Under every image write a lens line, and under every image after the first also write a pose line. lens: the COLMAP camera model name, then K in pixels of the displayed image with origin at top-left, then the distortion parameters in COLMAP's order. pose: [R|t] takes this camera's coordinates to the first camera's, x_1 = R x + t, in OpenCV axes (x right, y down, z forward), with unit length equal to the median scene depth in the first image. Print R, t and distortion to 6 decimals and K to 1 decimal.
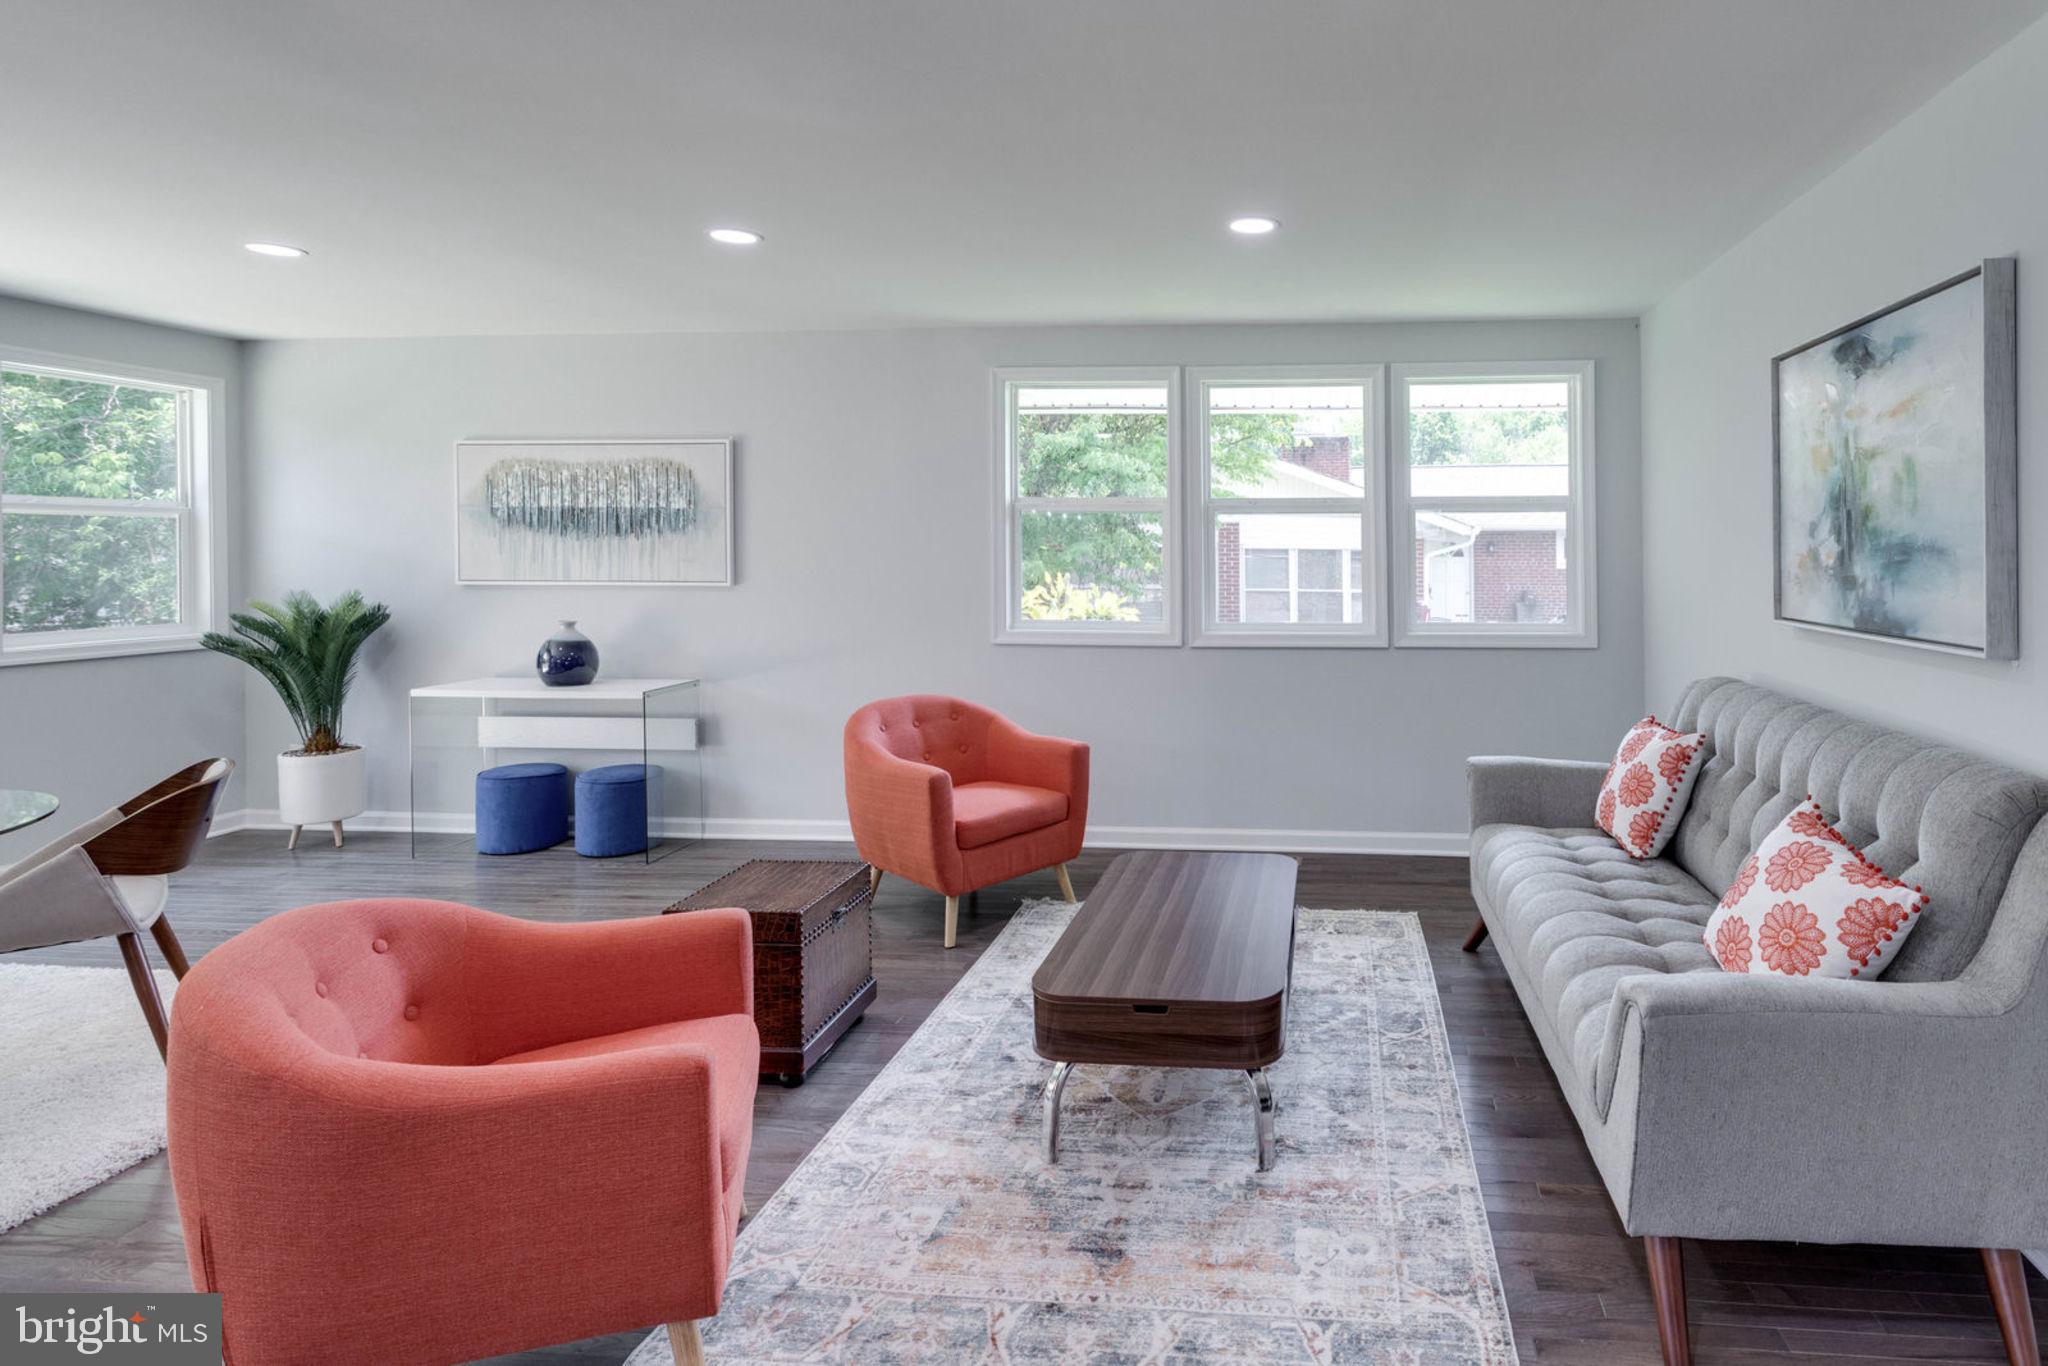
lens RADIAL K [[982.9, 0, 1171.8], [0, 982.9, 563.1], [0, 0, 1]] dist [-0.002237, 0.001124]
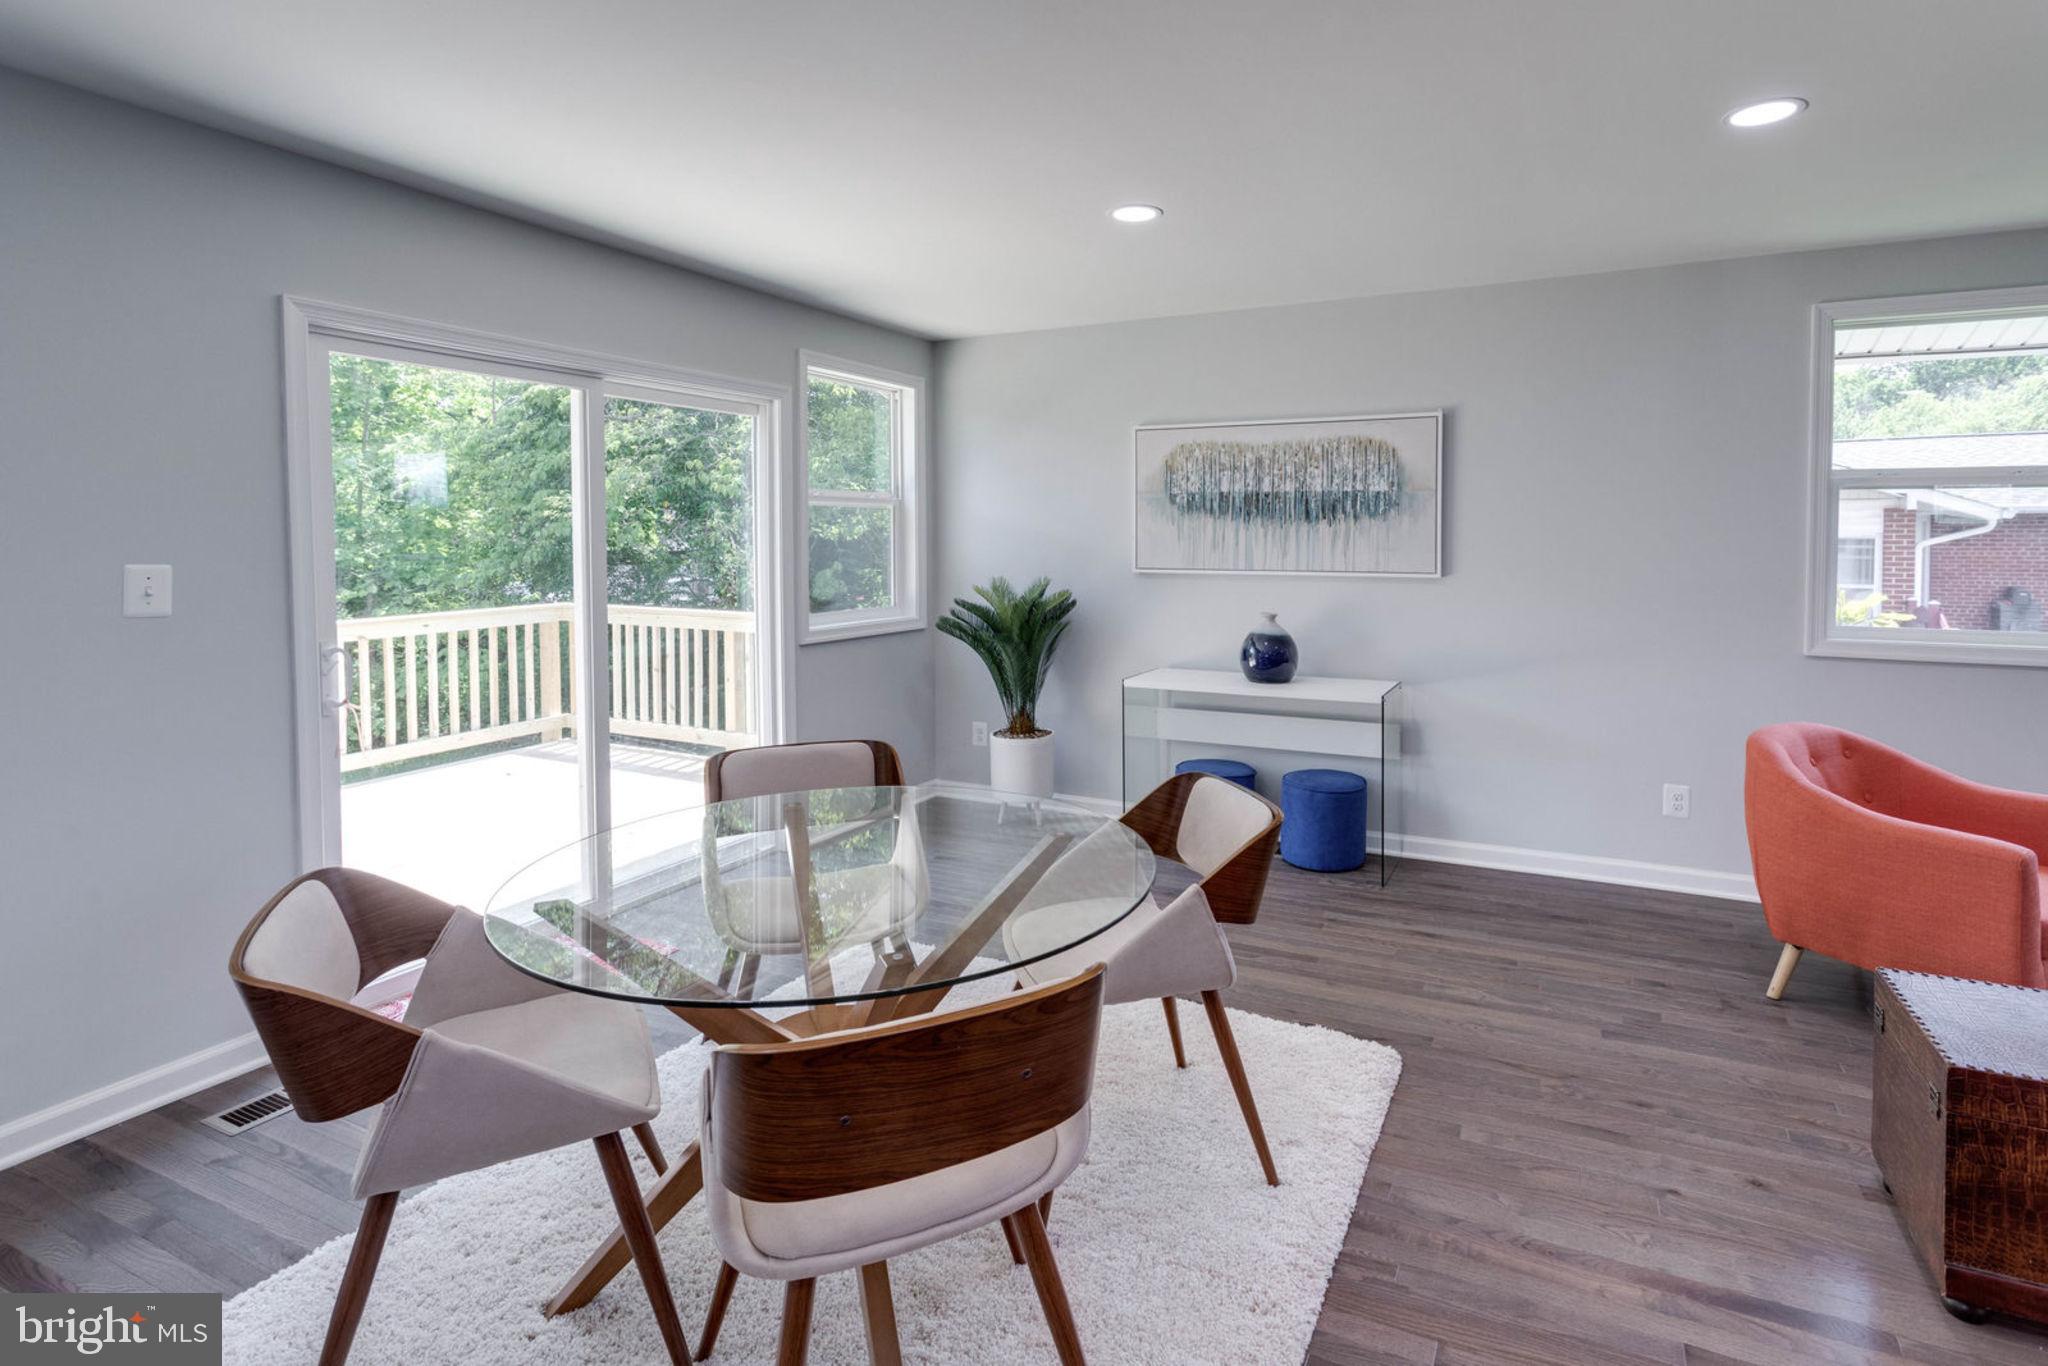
lens RADIAL K [[960.6, 0, 1163.0], [0, 960.6, 570.2], [0, 0, 1]] dist [-0.000634, 0.000027]
pose [[0.945147, 0.010108, -0.326490, -0.403258], [-0.004097, 0.999809, 0.019095, 0.001026], [0.326621, -0.016710, 0.945008, 0.100334]]
